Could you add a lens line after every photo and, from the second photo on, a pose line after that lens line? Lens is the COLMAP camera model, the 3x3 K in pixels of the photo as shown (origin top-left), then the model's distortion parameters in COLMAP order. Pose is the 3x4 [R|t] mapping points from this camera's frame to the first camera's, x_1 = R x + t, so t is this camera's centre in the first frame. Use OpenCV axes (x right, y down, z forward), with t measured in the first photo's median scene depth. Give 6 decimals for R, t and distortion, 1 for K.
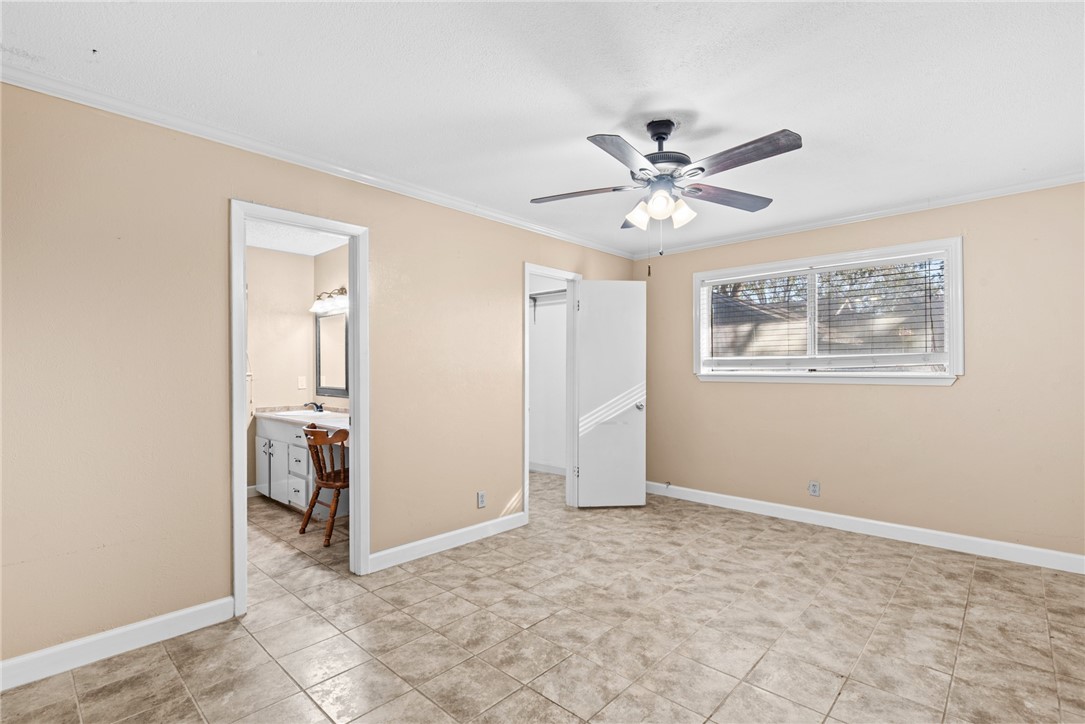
lens RADIAL K [[505.0, 0, 545.6], [0, 505.0, 367.8], [0, 0, 1]] dist [0.000810, 0.000043]
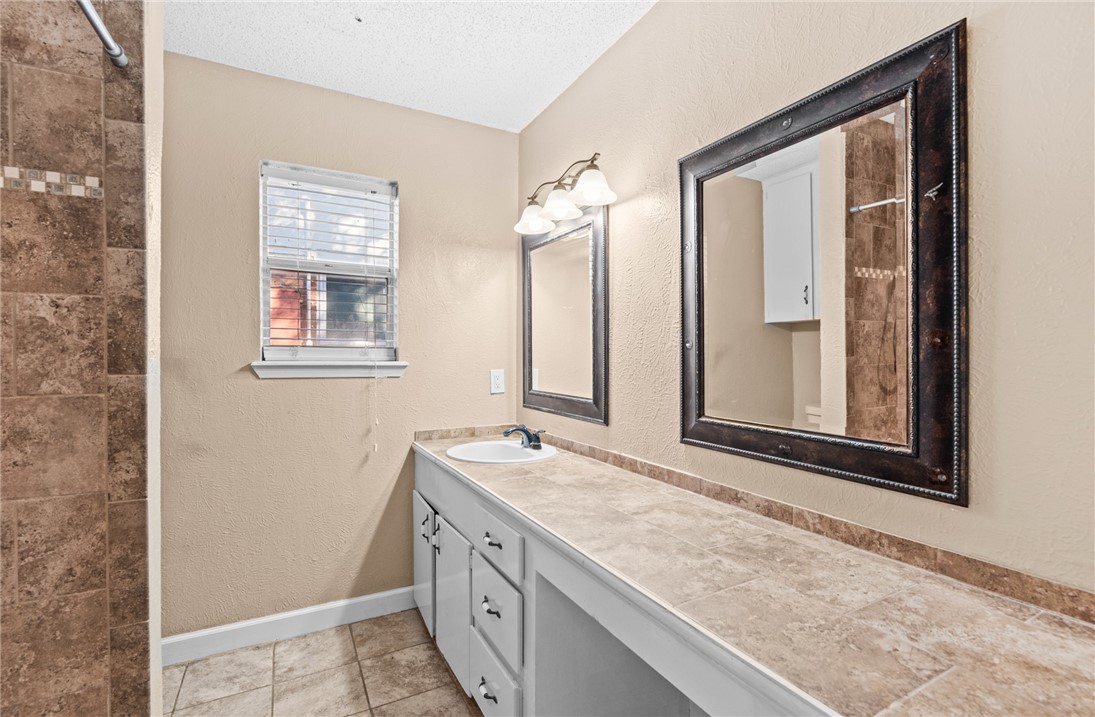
lens RADIAL K [[497.5, 0, 546.2], [0, 497.5, 354.9], [0, 0, 1]] dist [-0.000278, -0.000016]
pose [[0.946735, 0.003106, -0.322000, -0.288654], [-0.002911, 0.999995, 0.001088, 0.002442], [0.322002, -0.000092, 0.946739, 0.570135]]
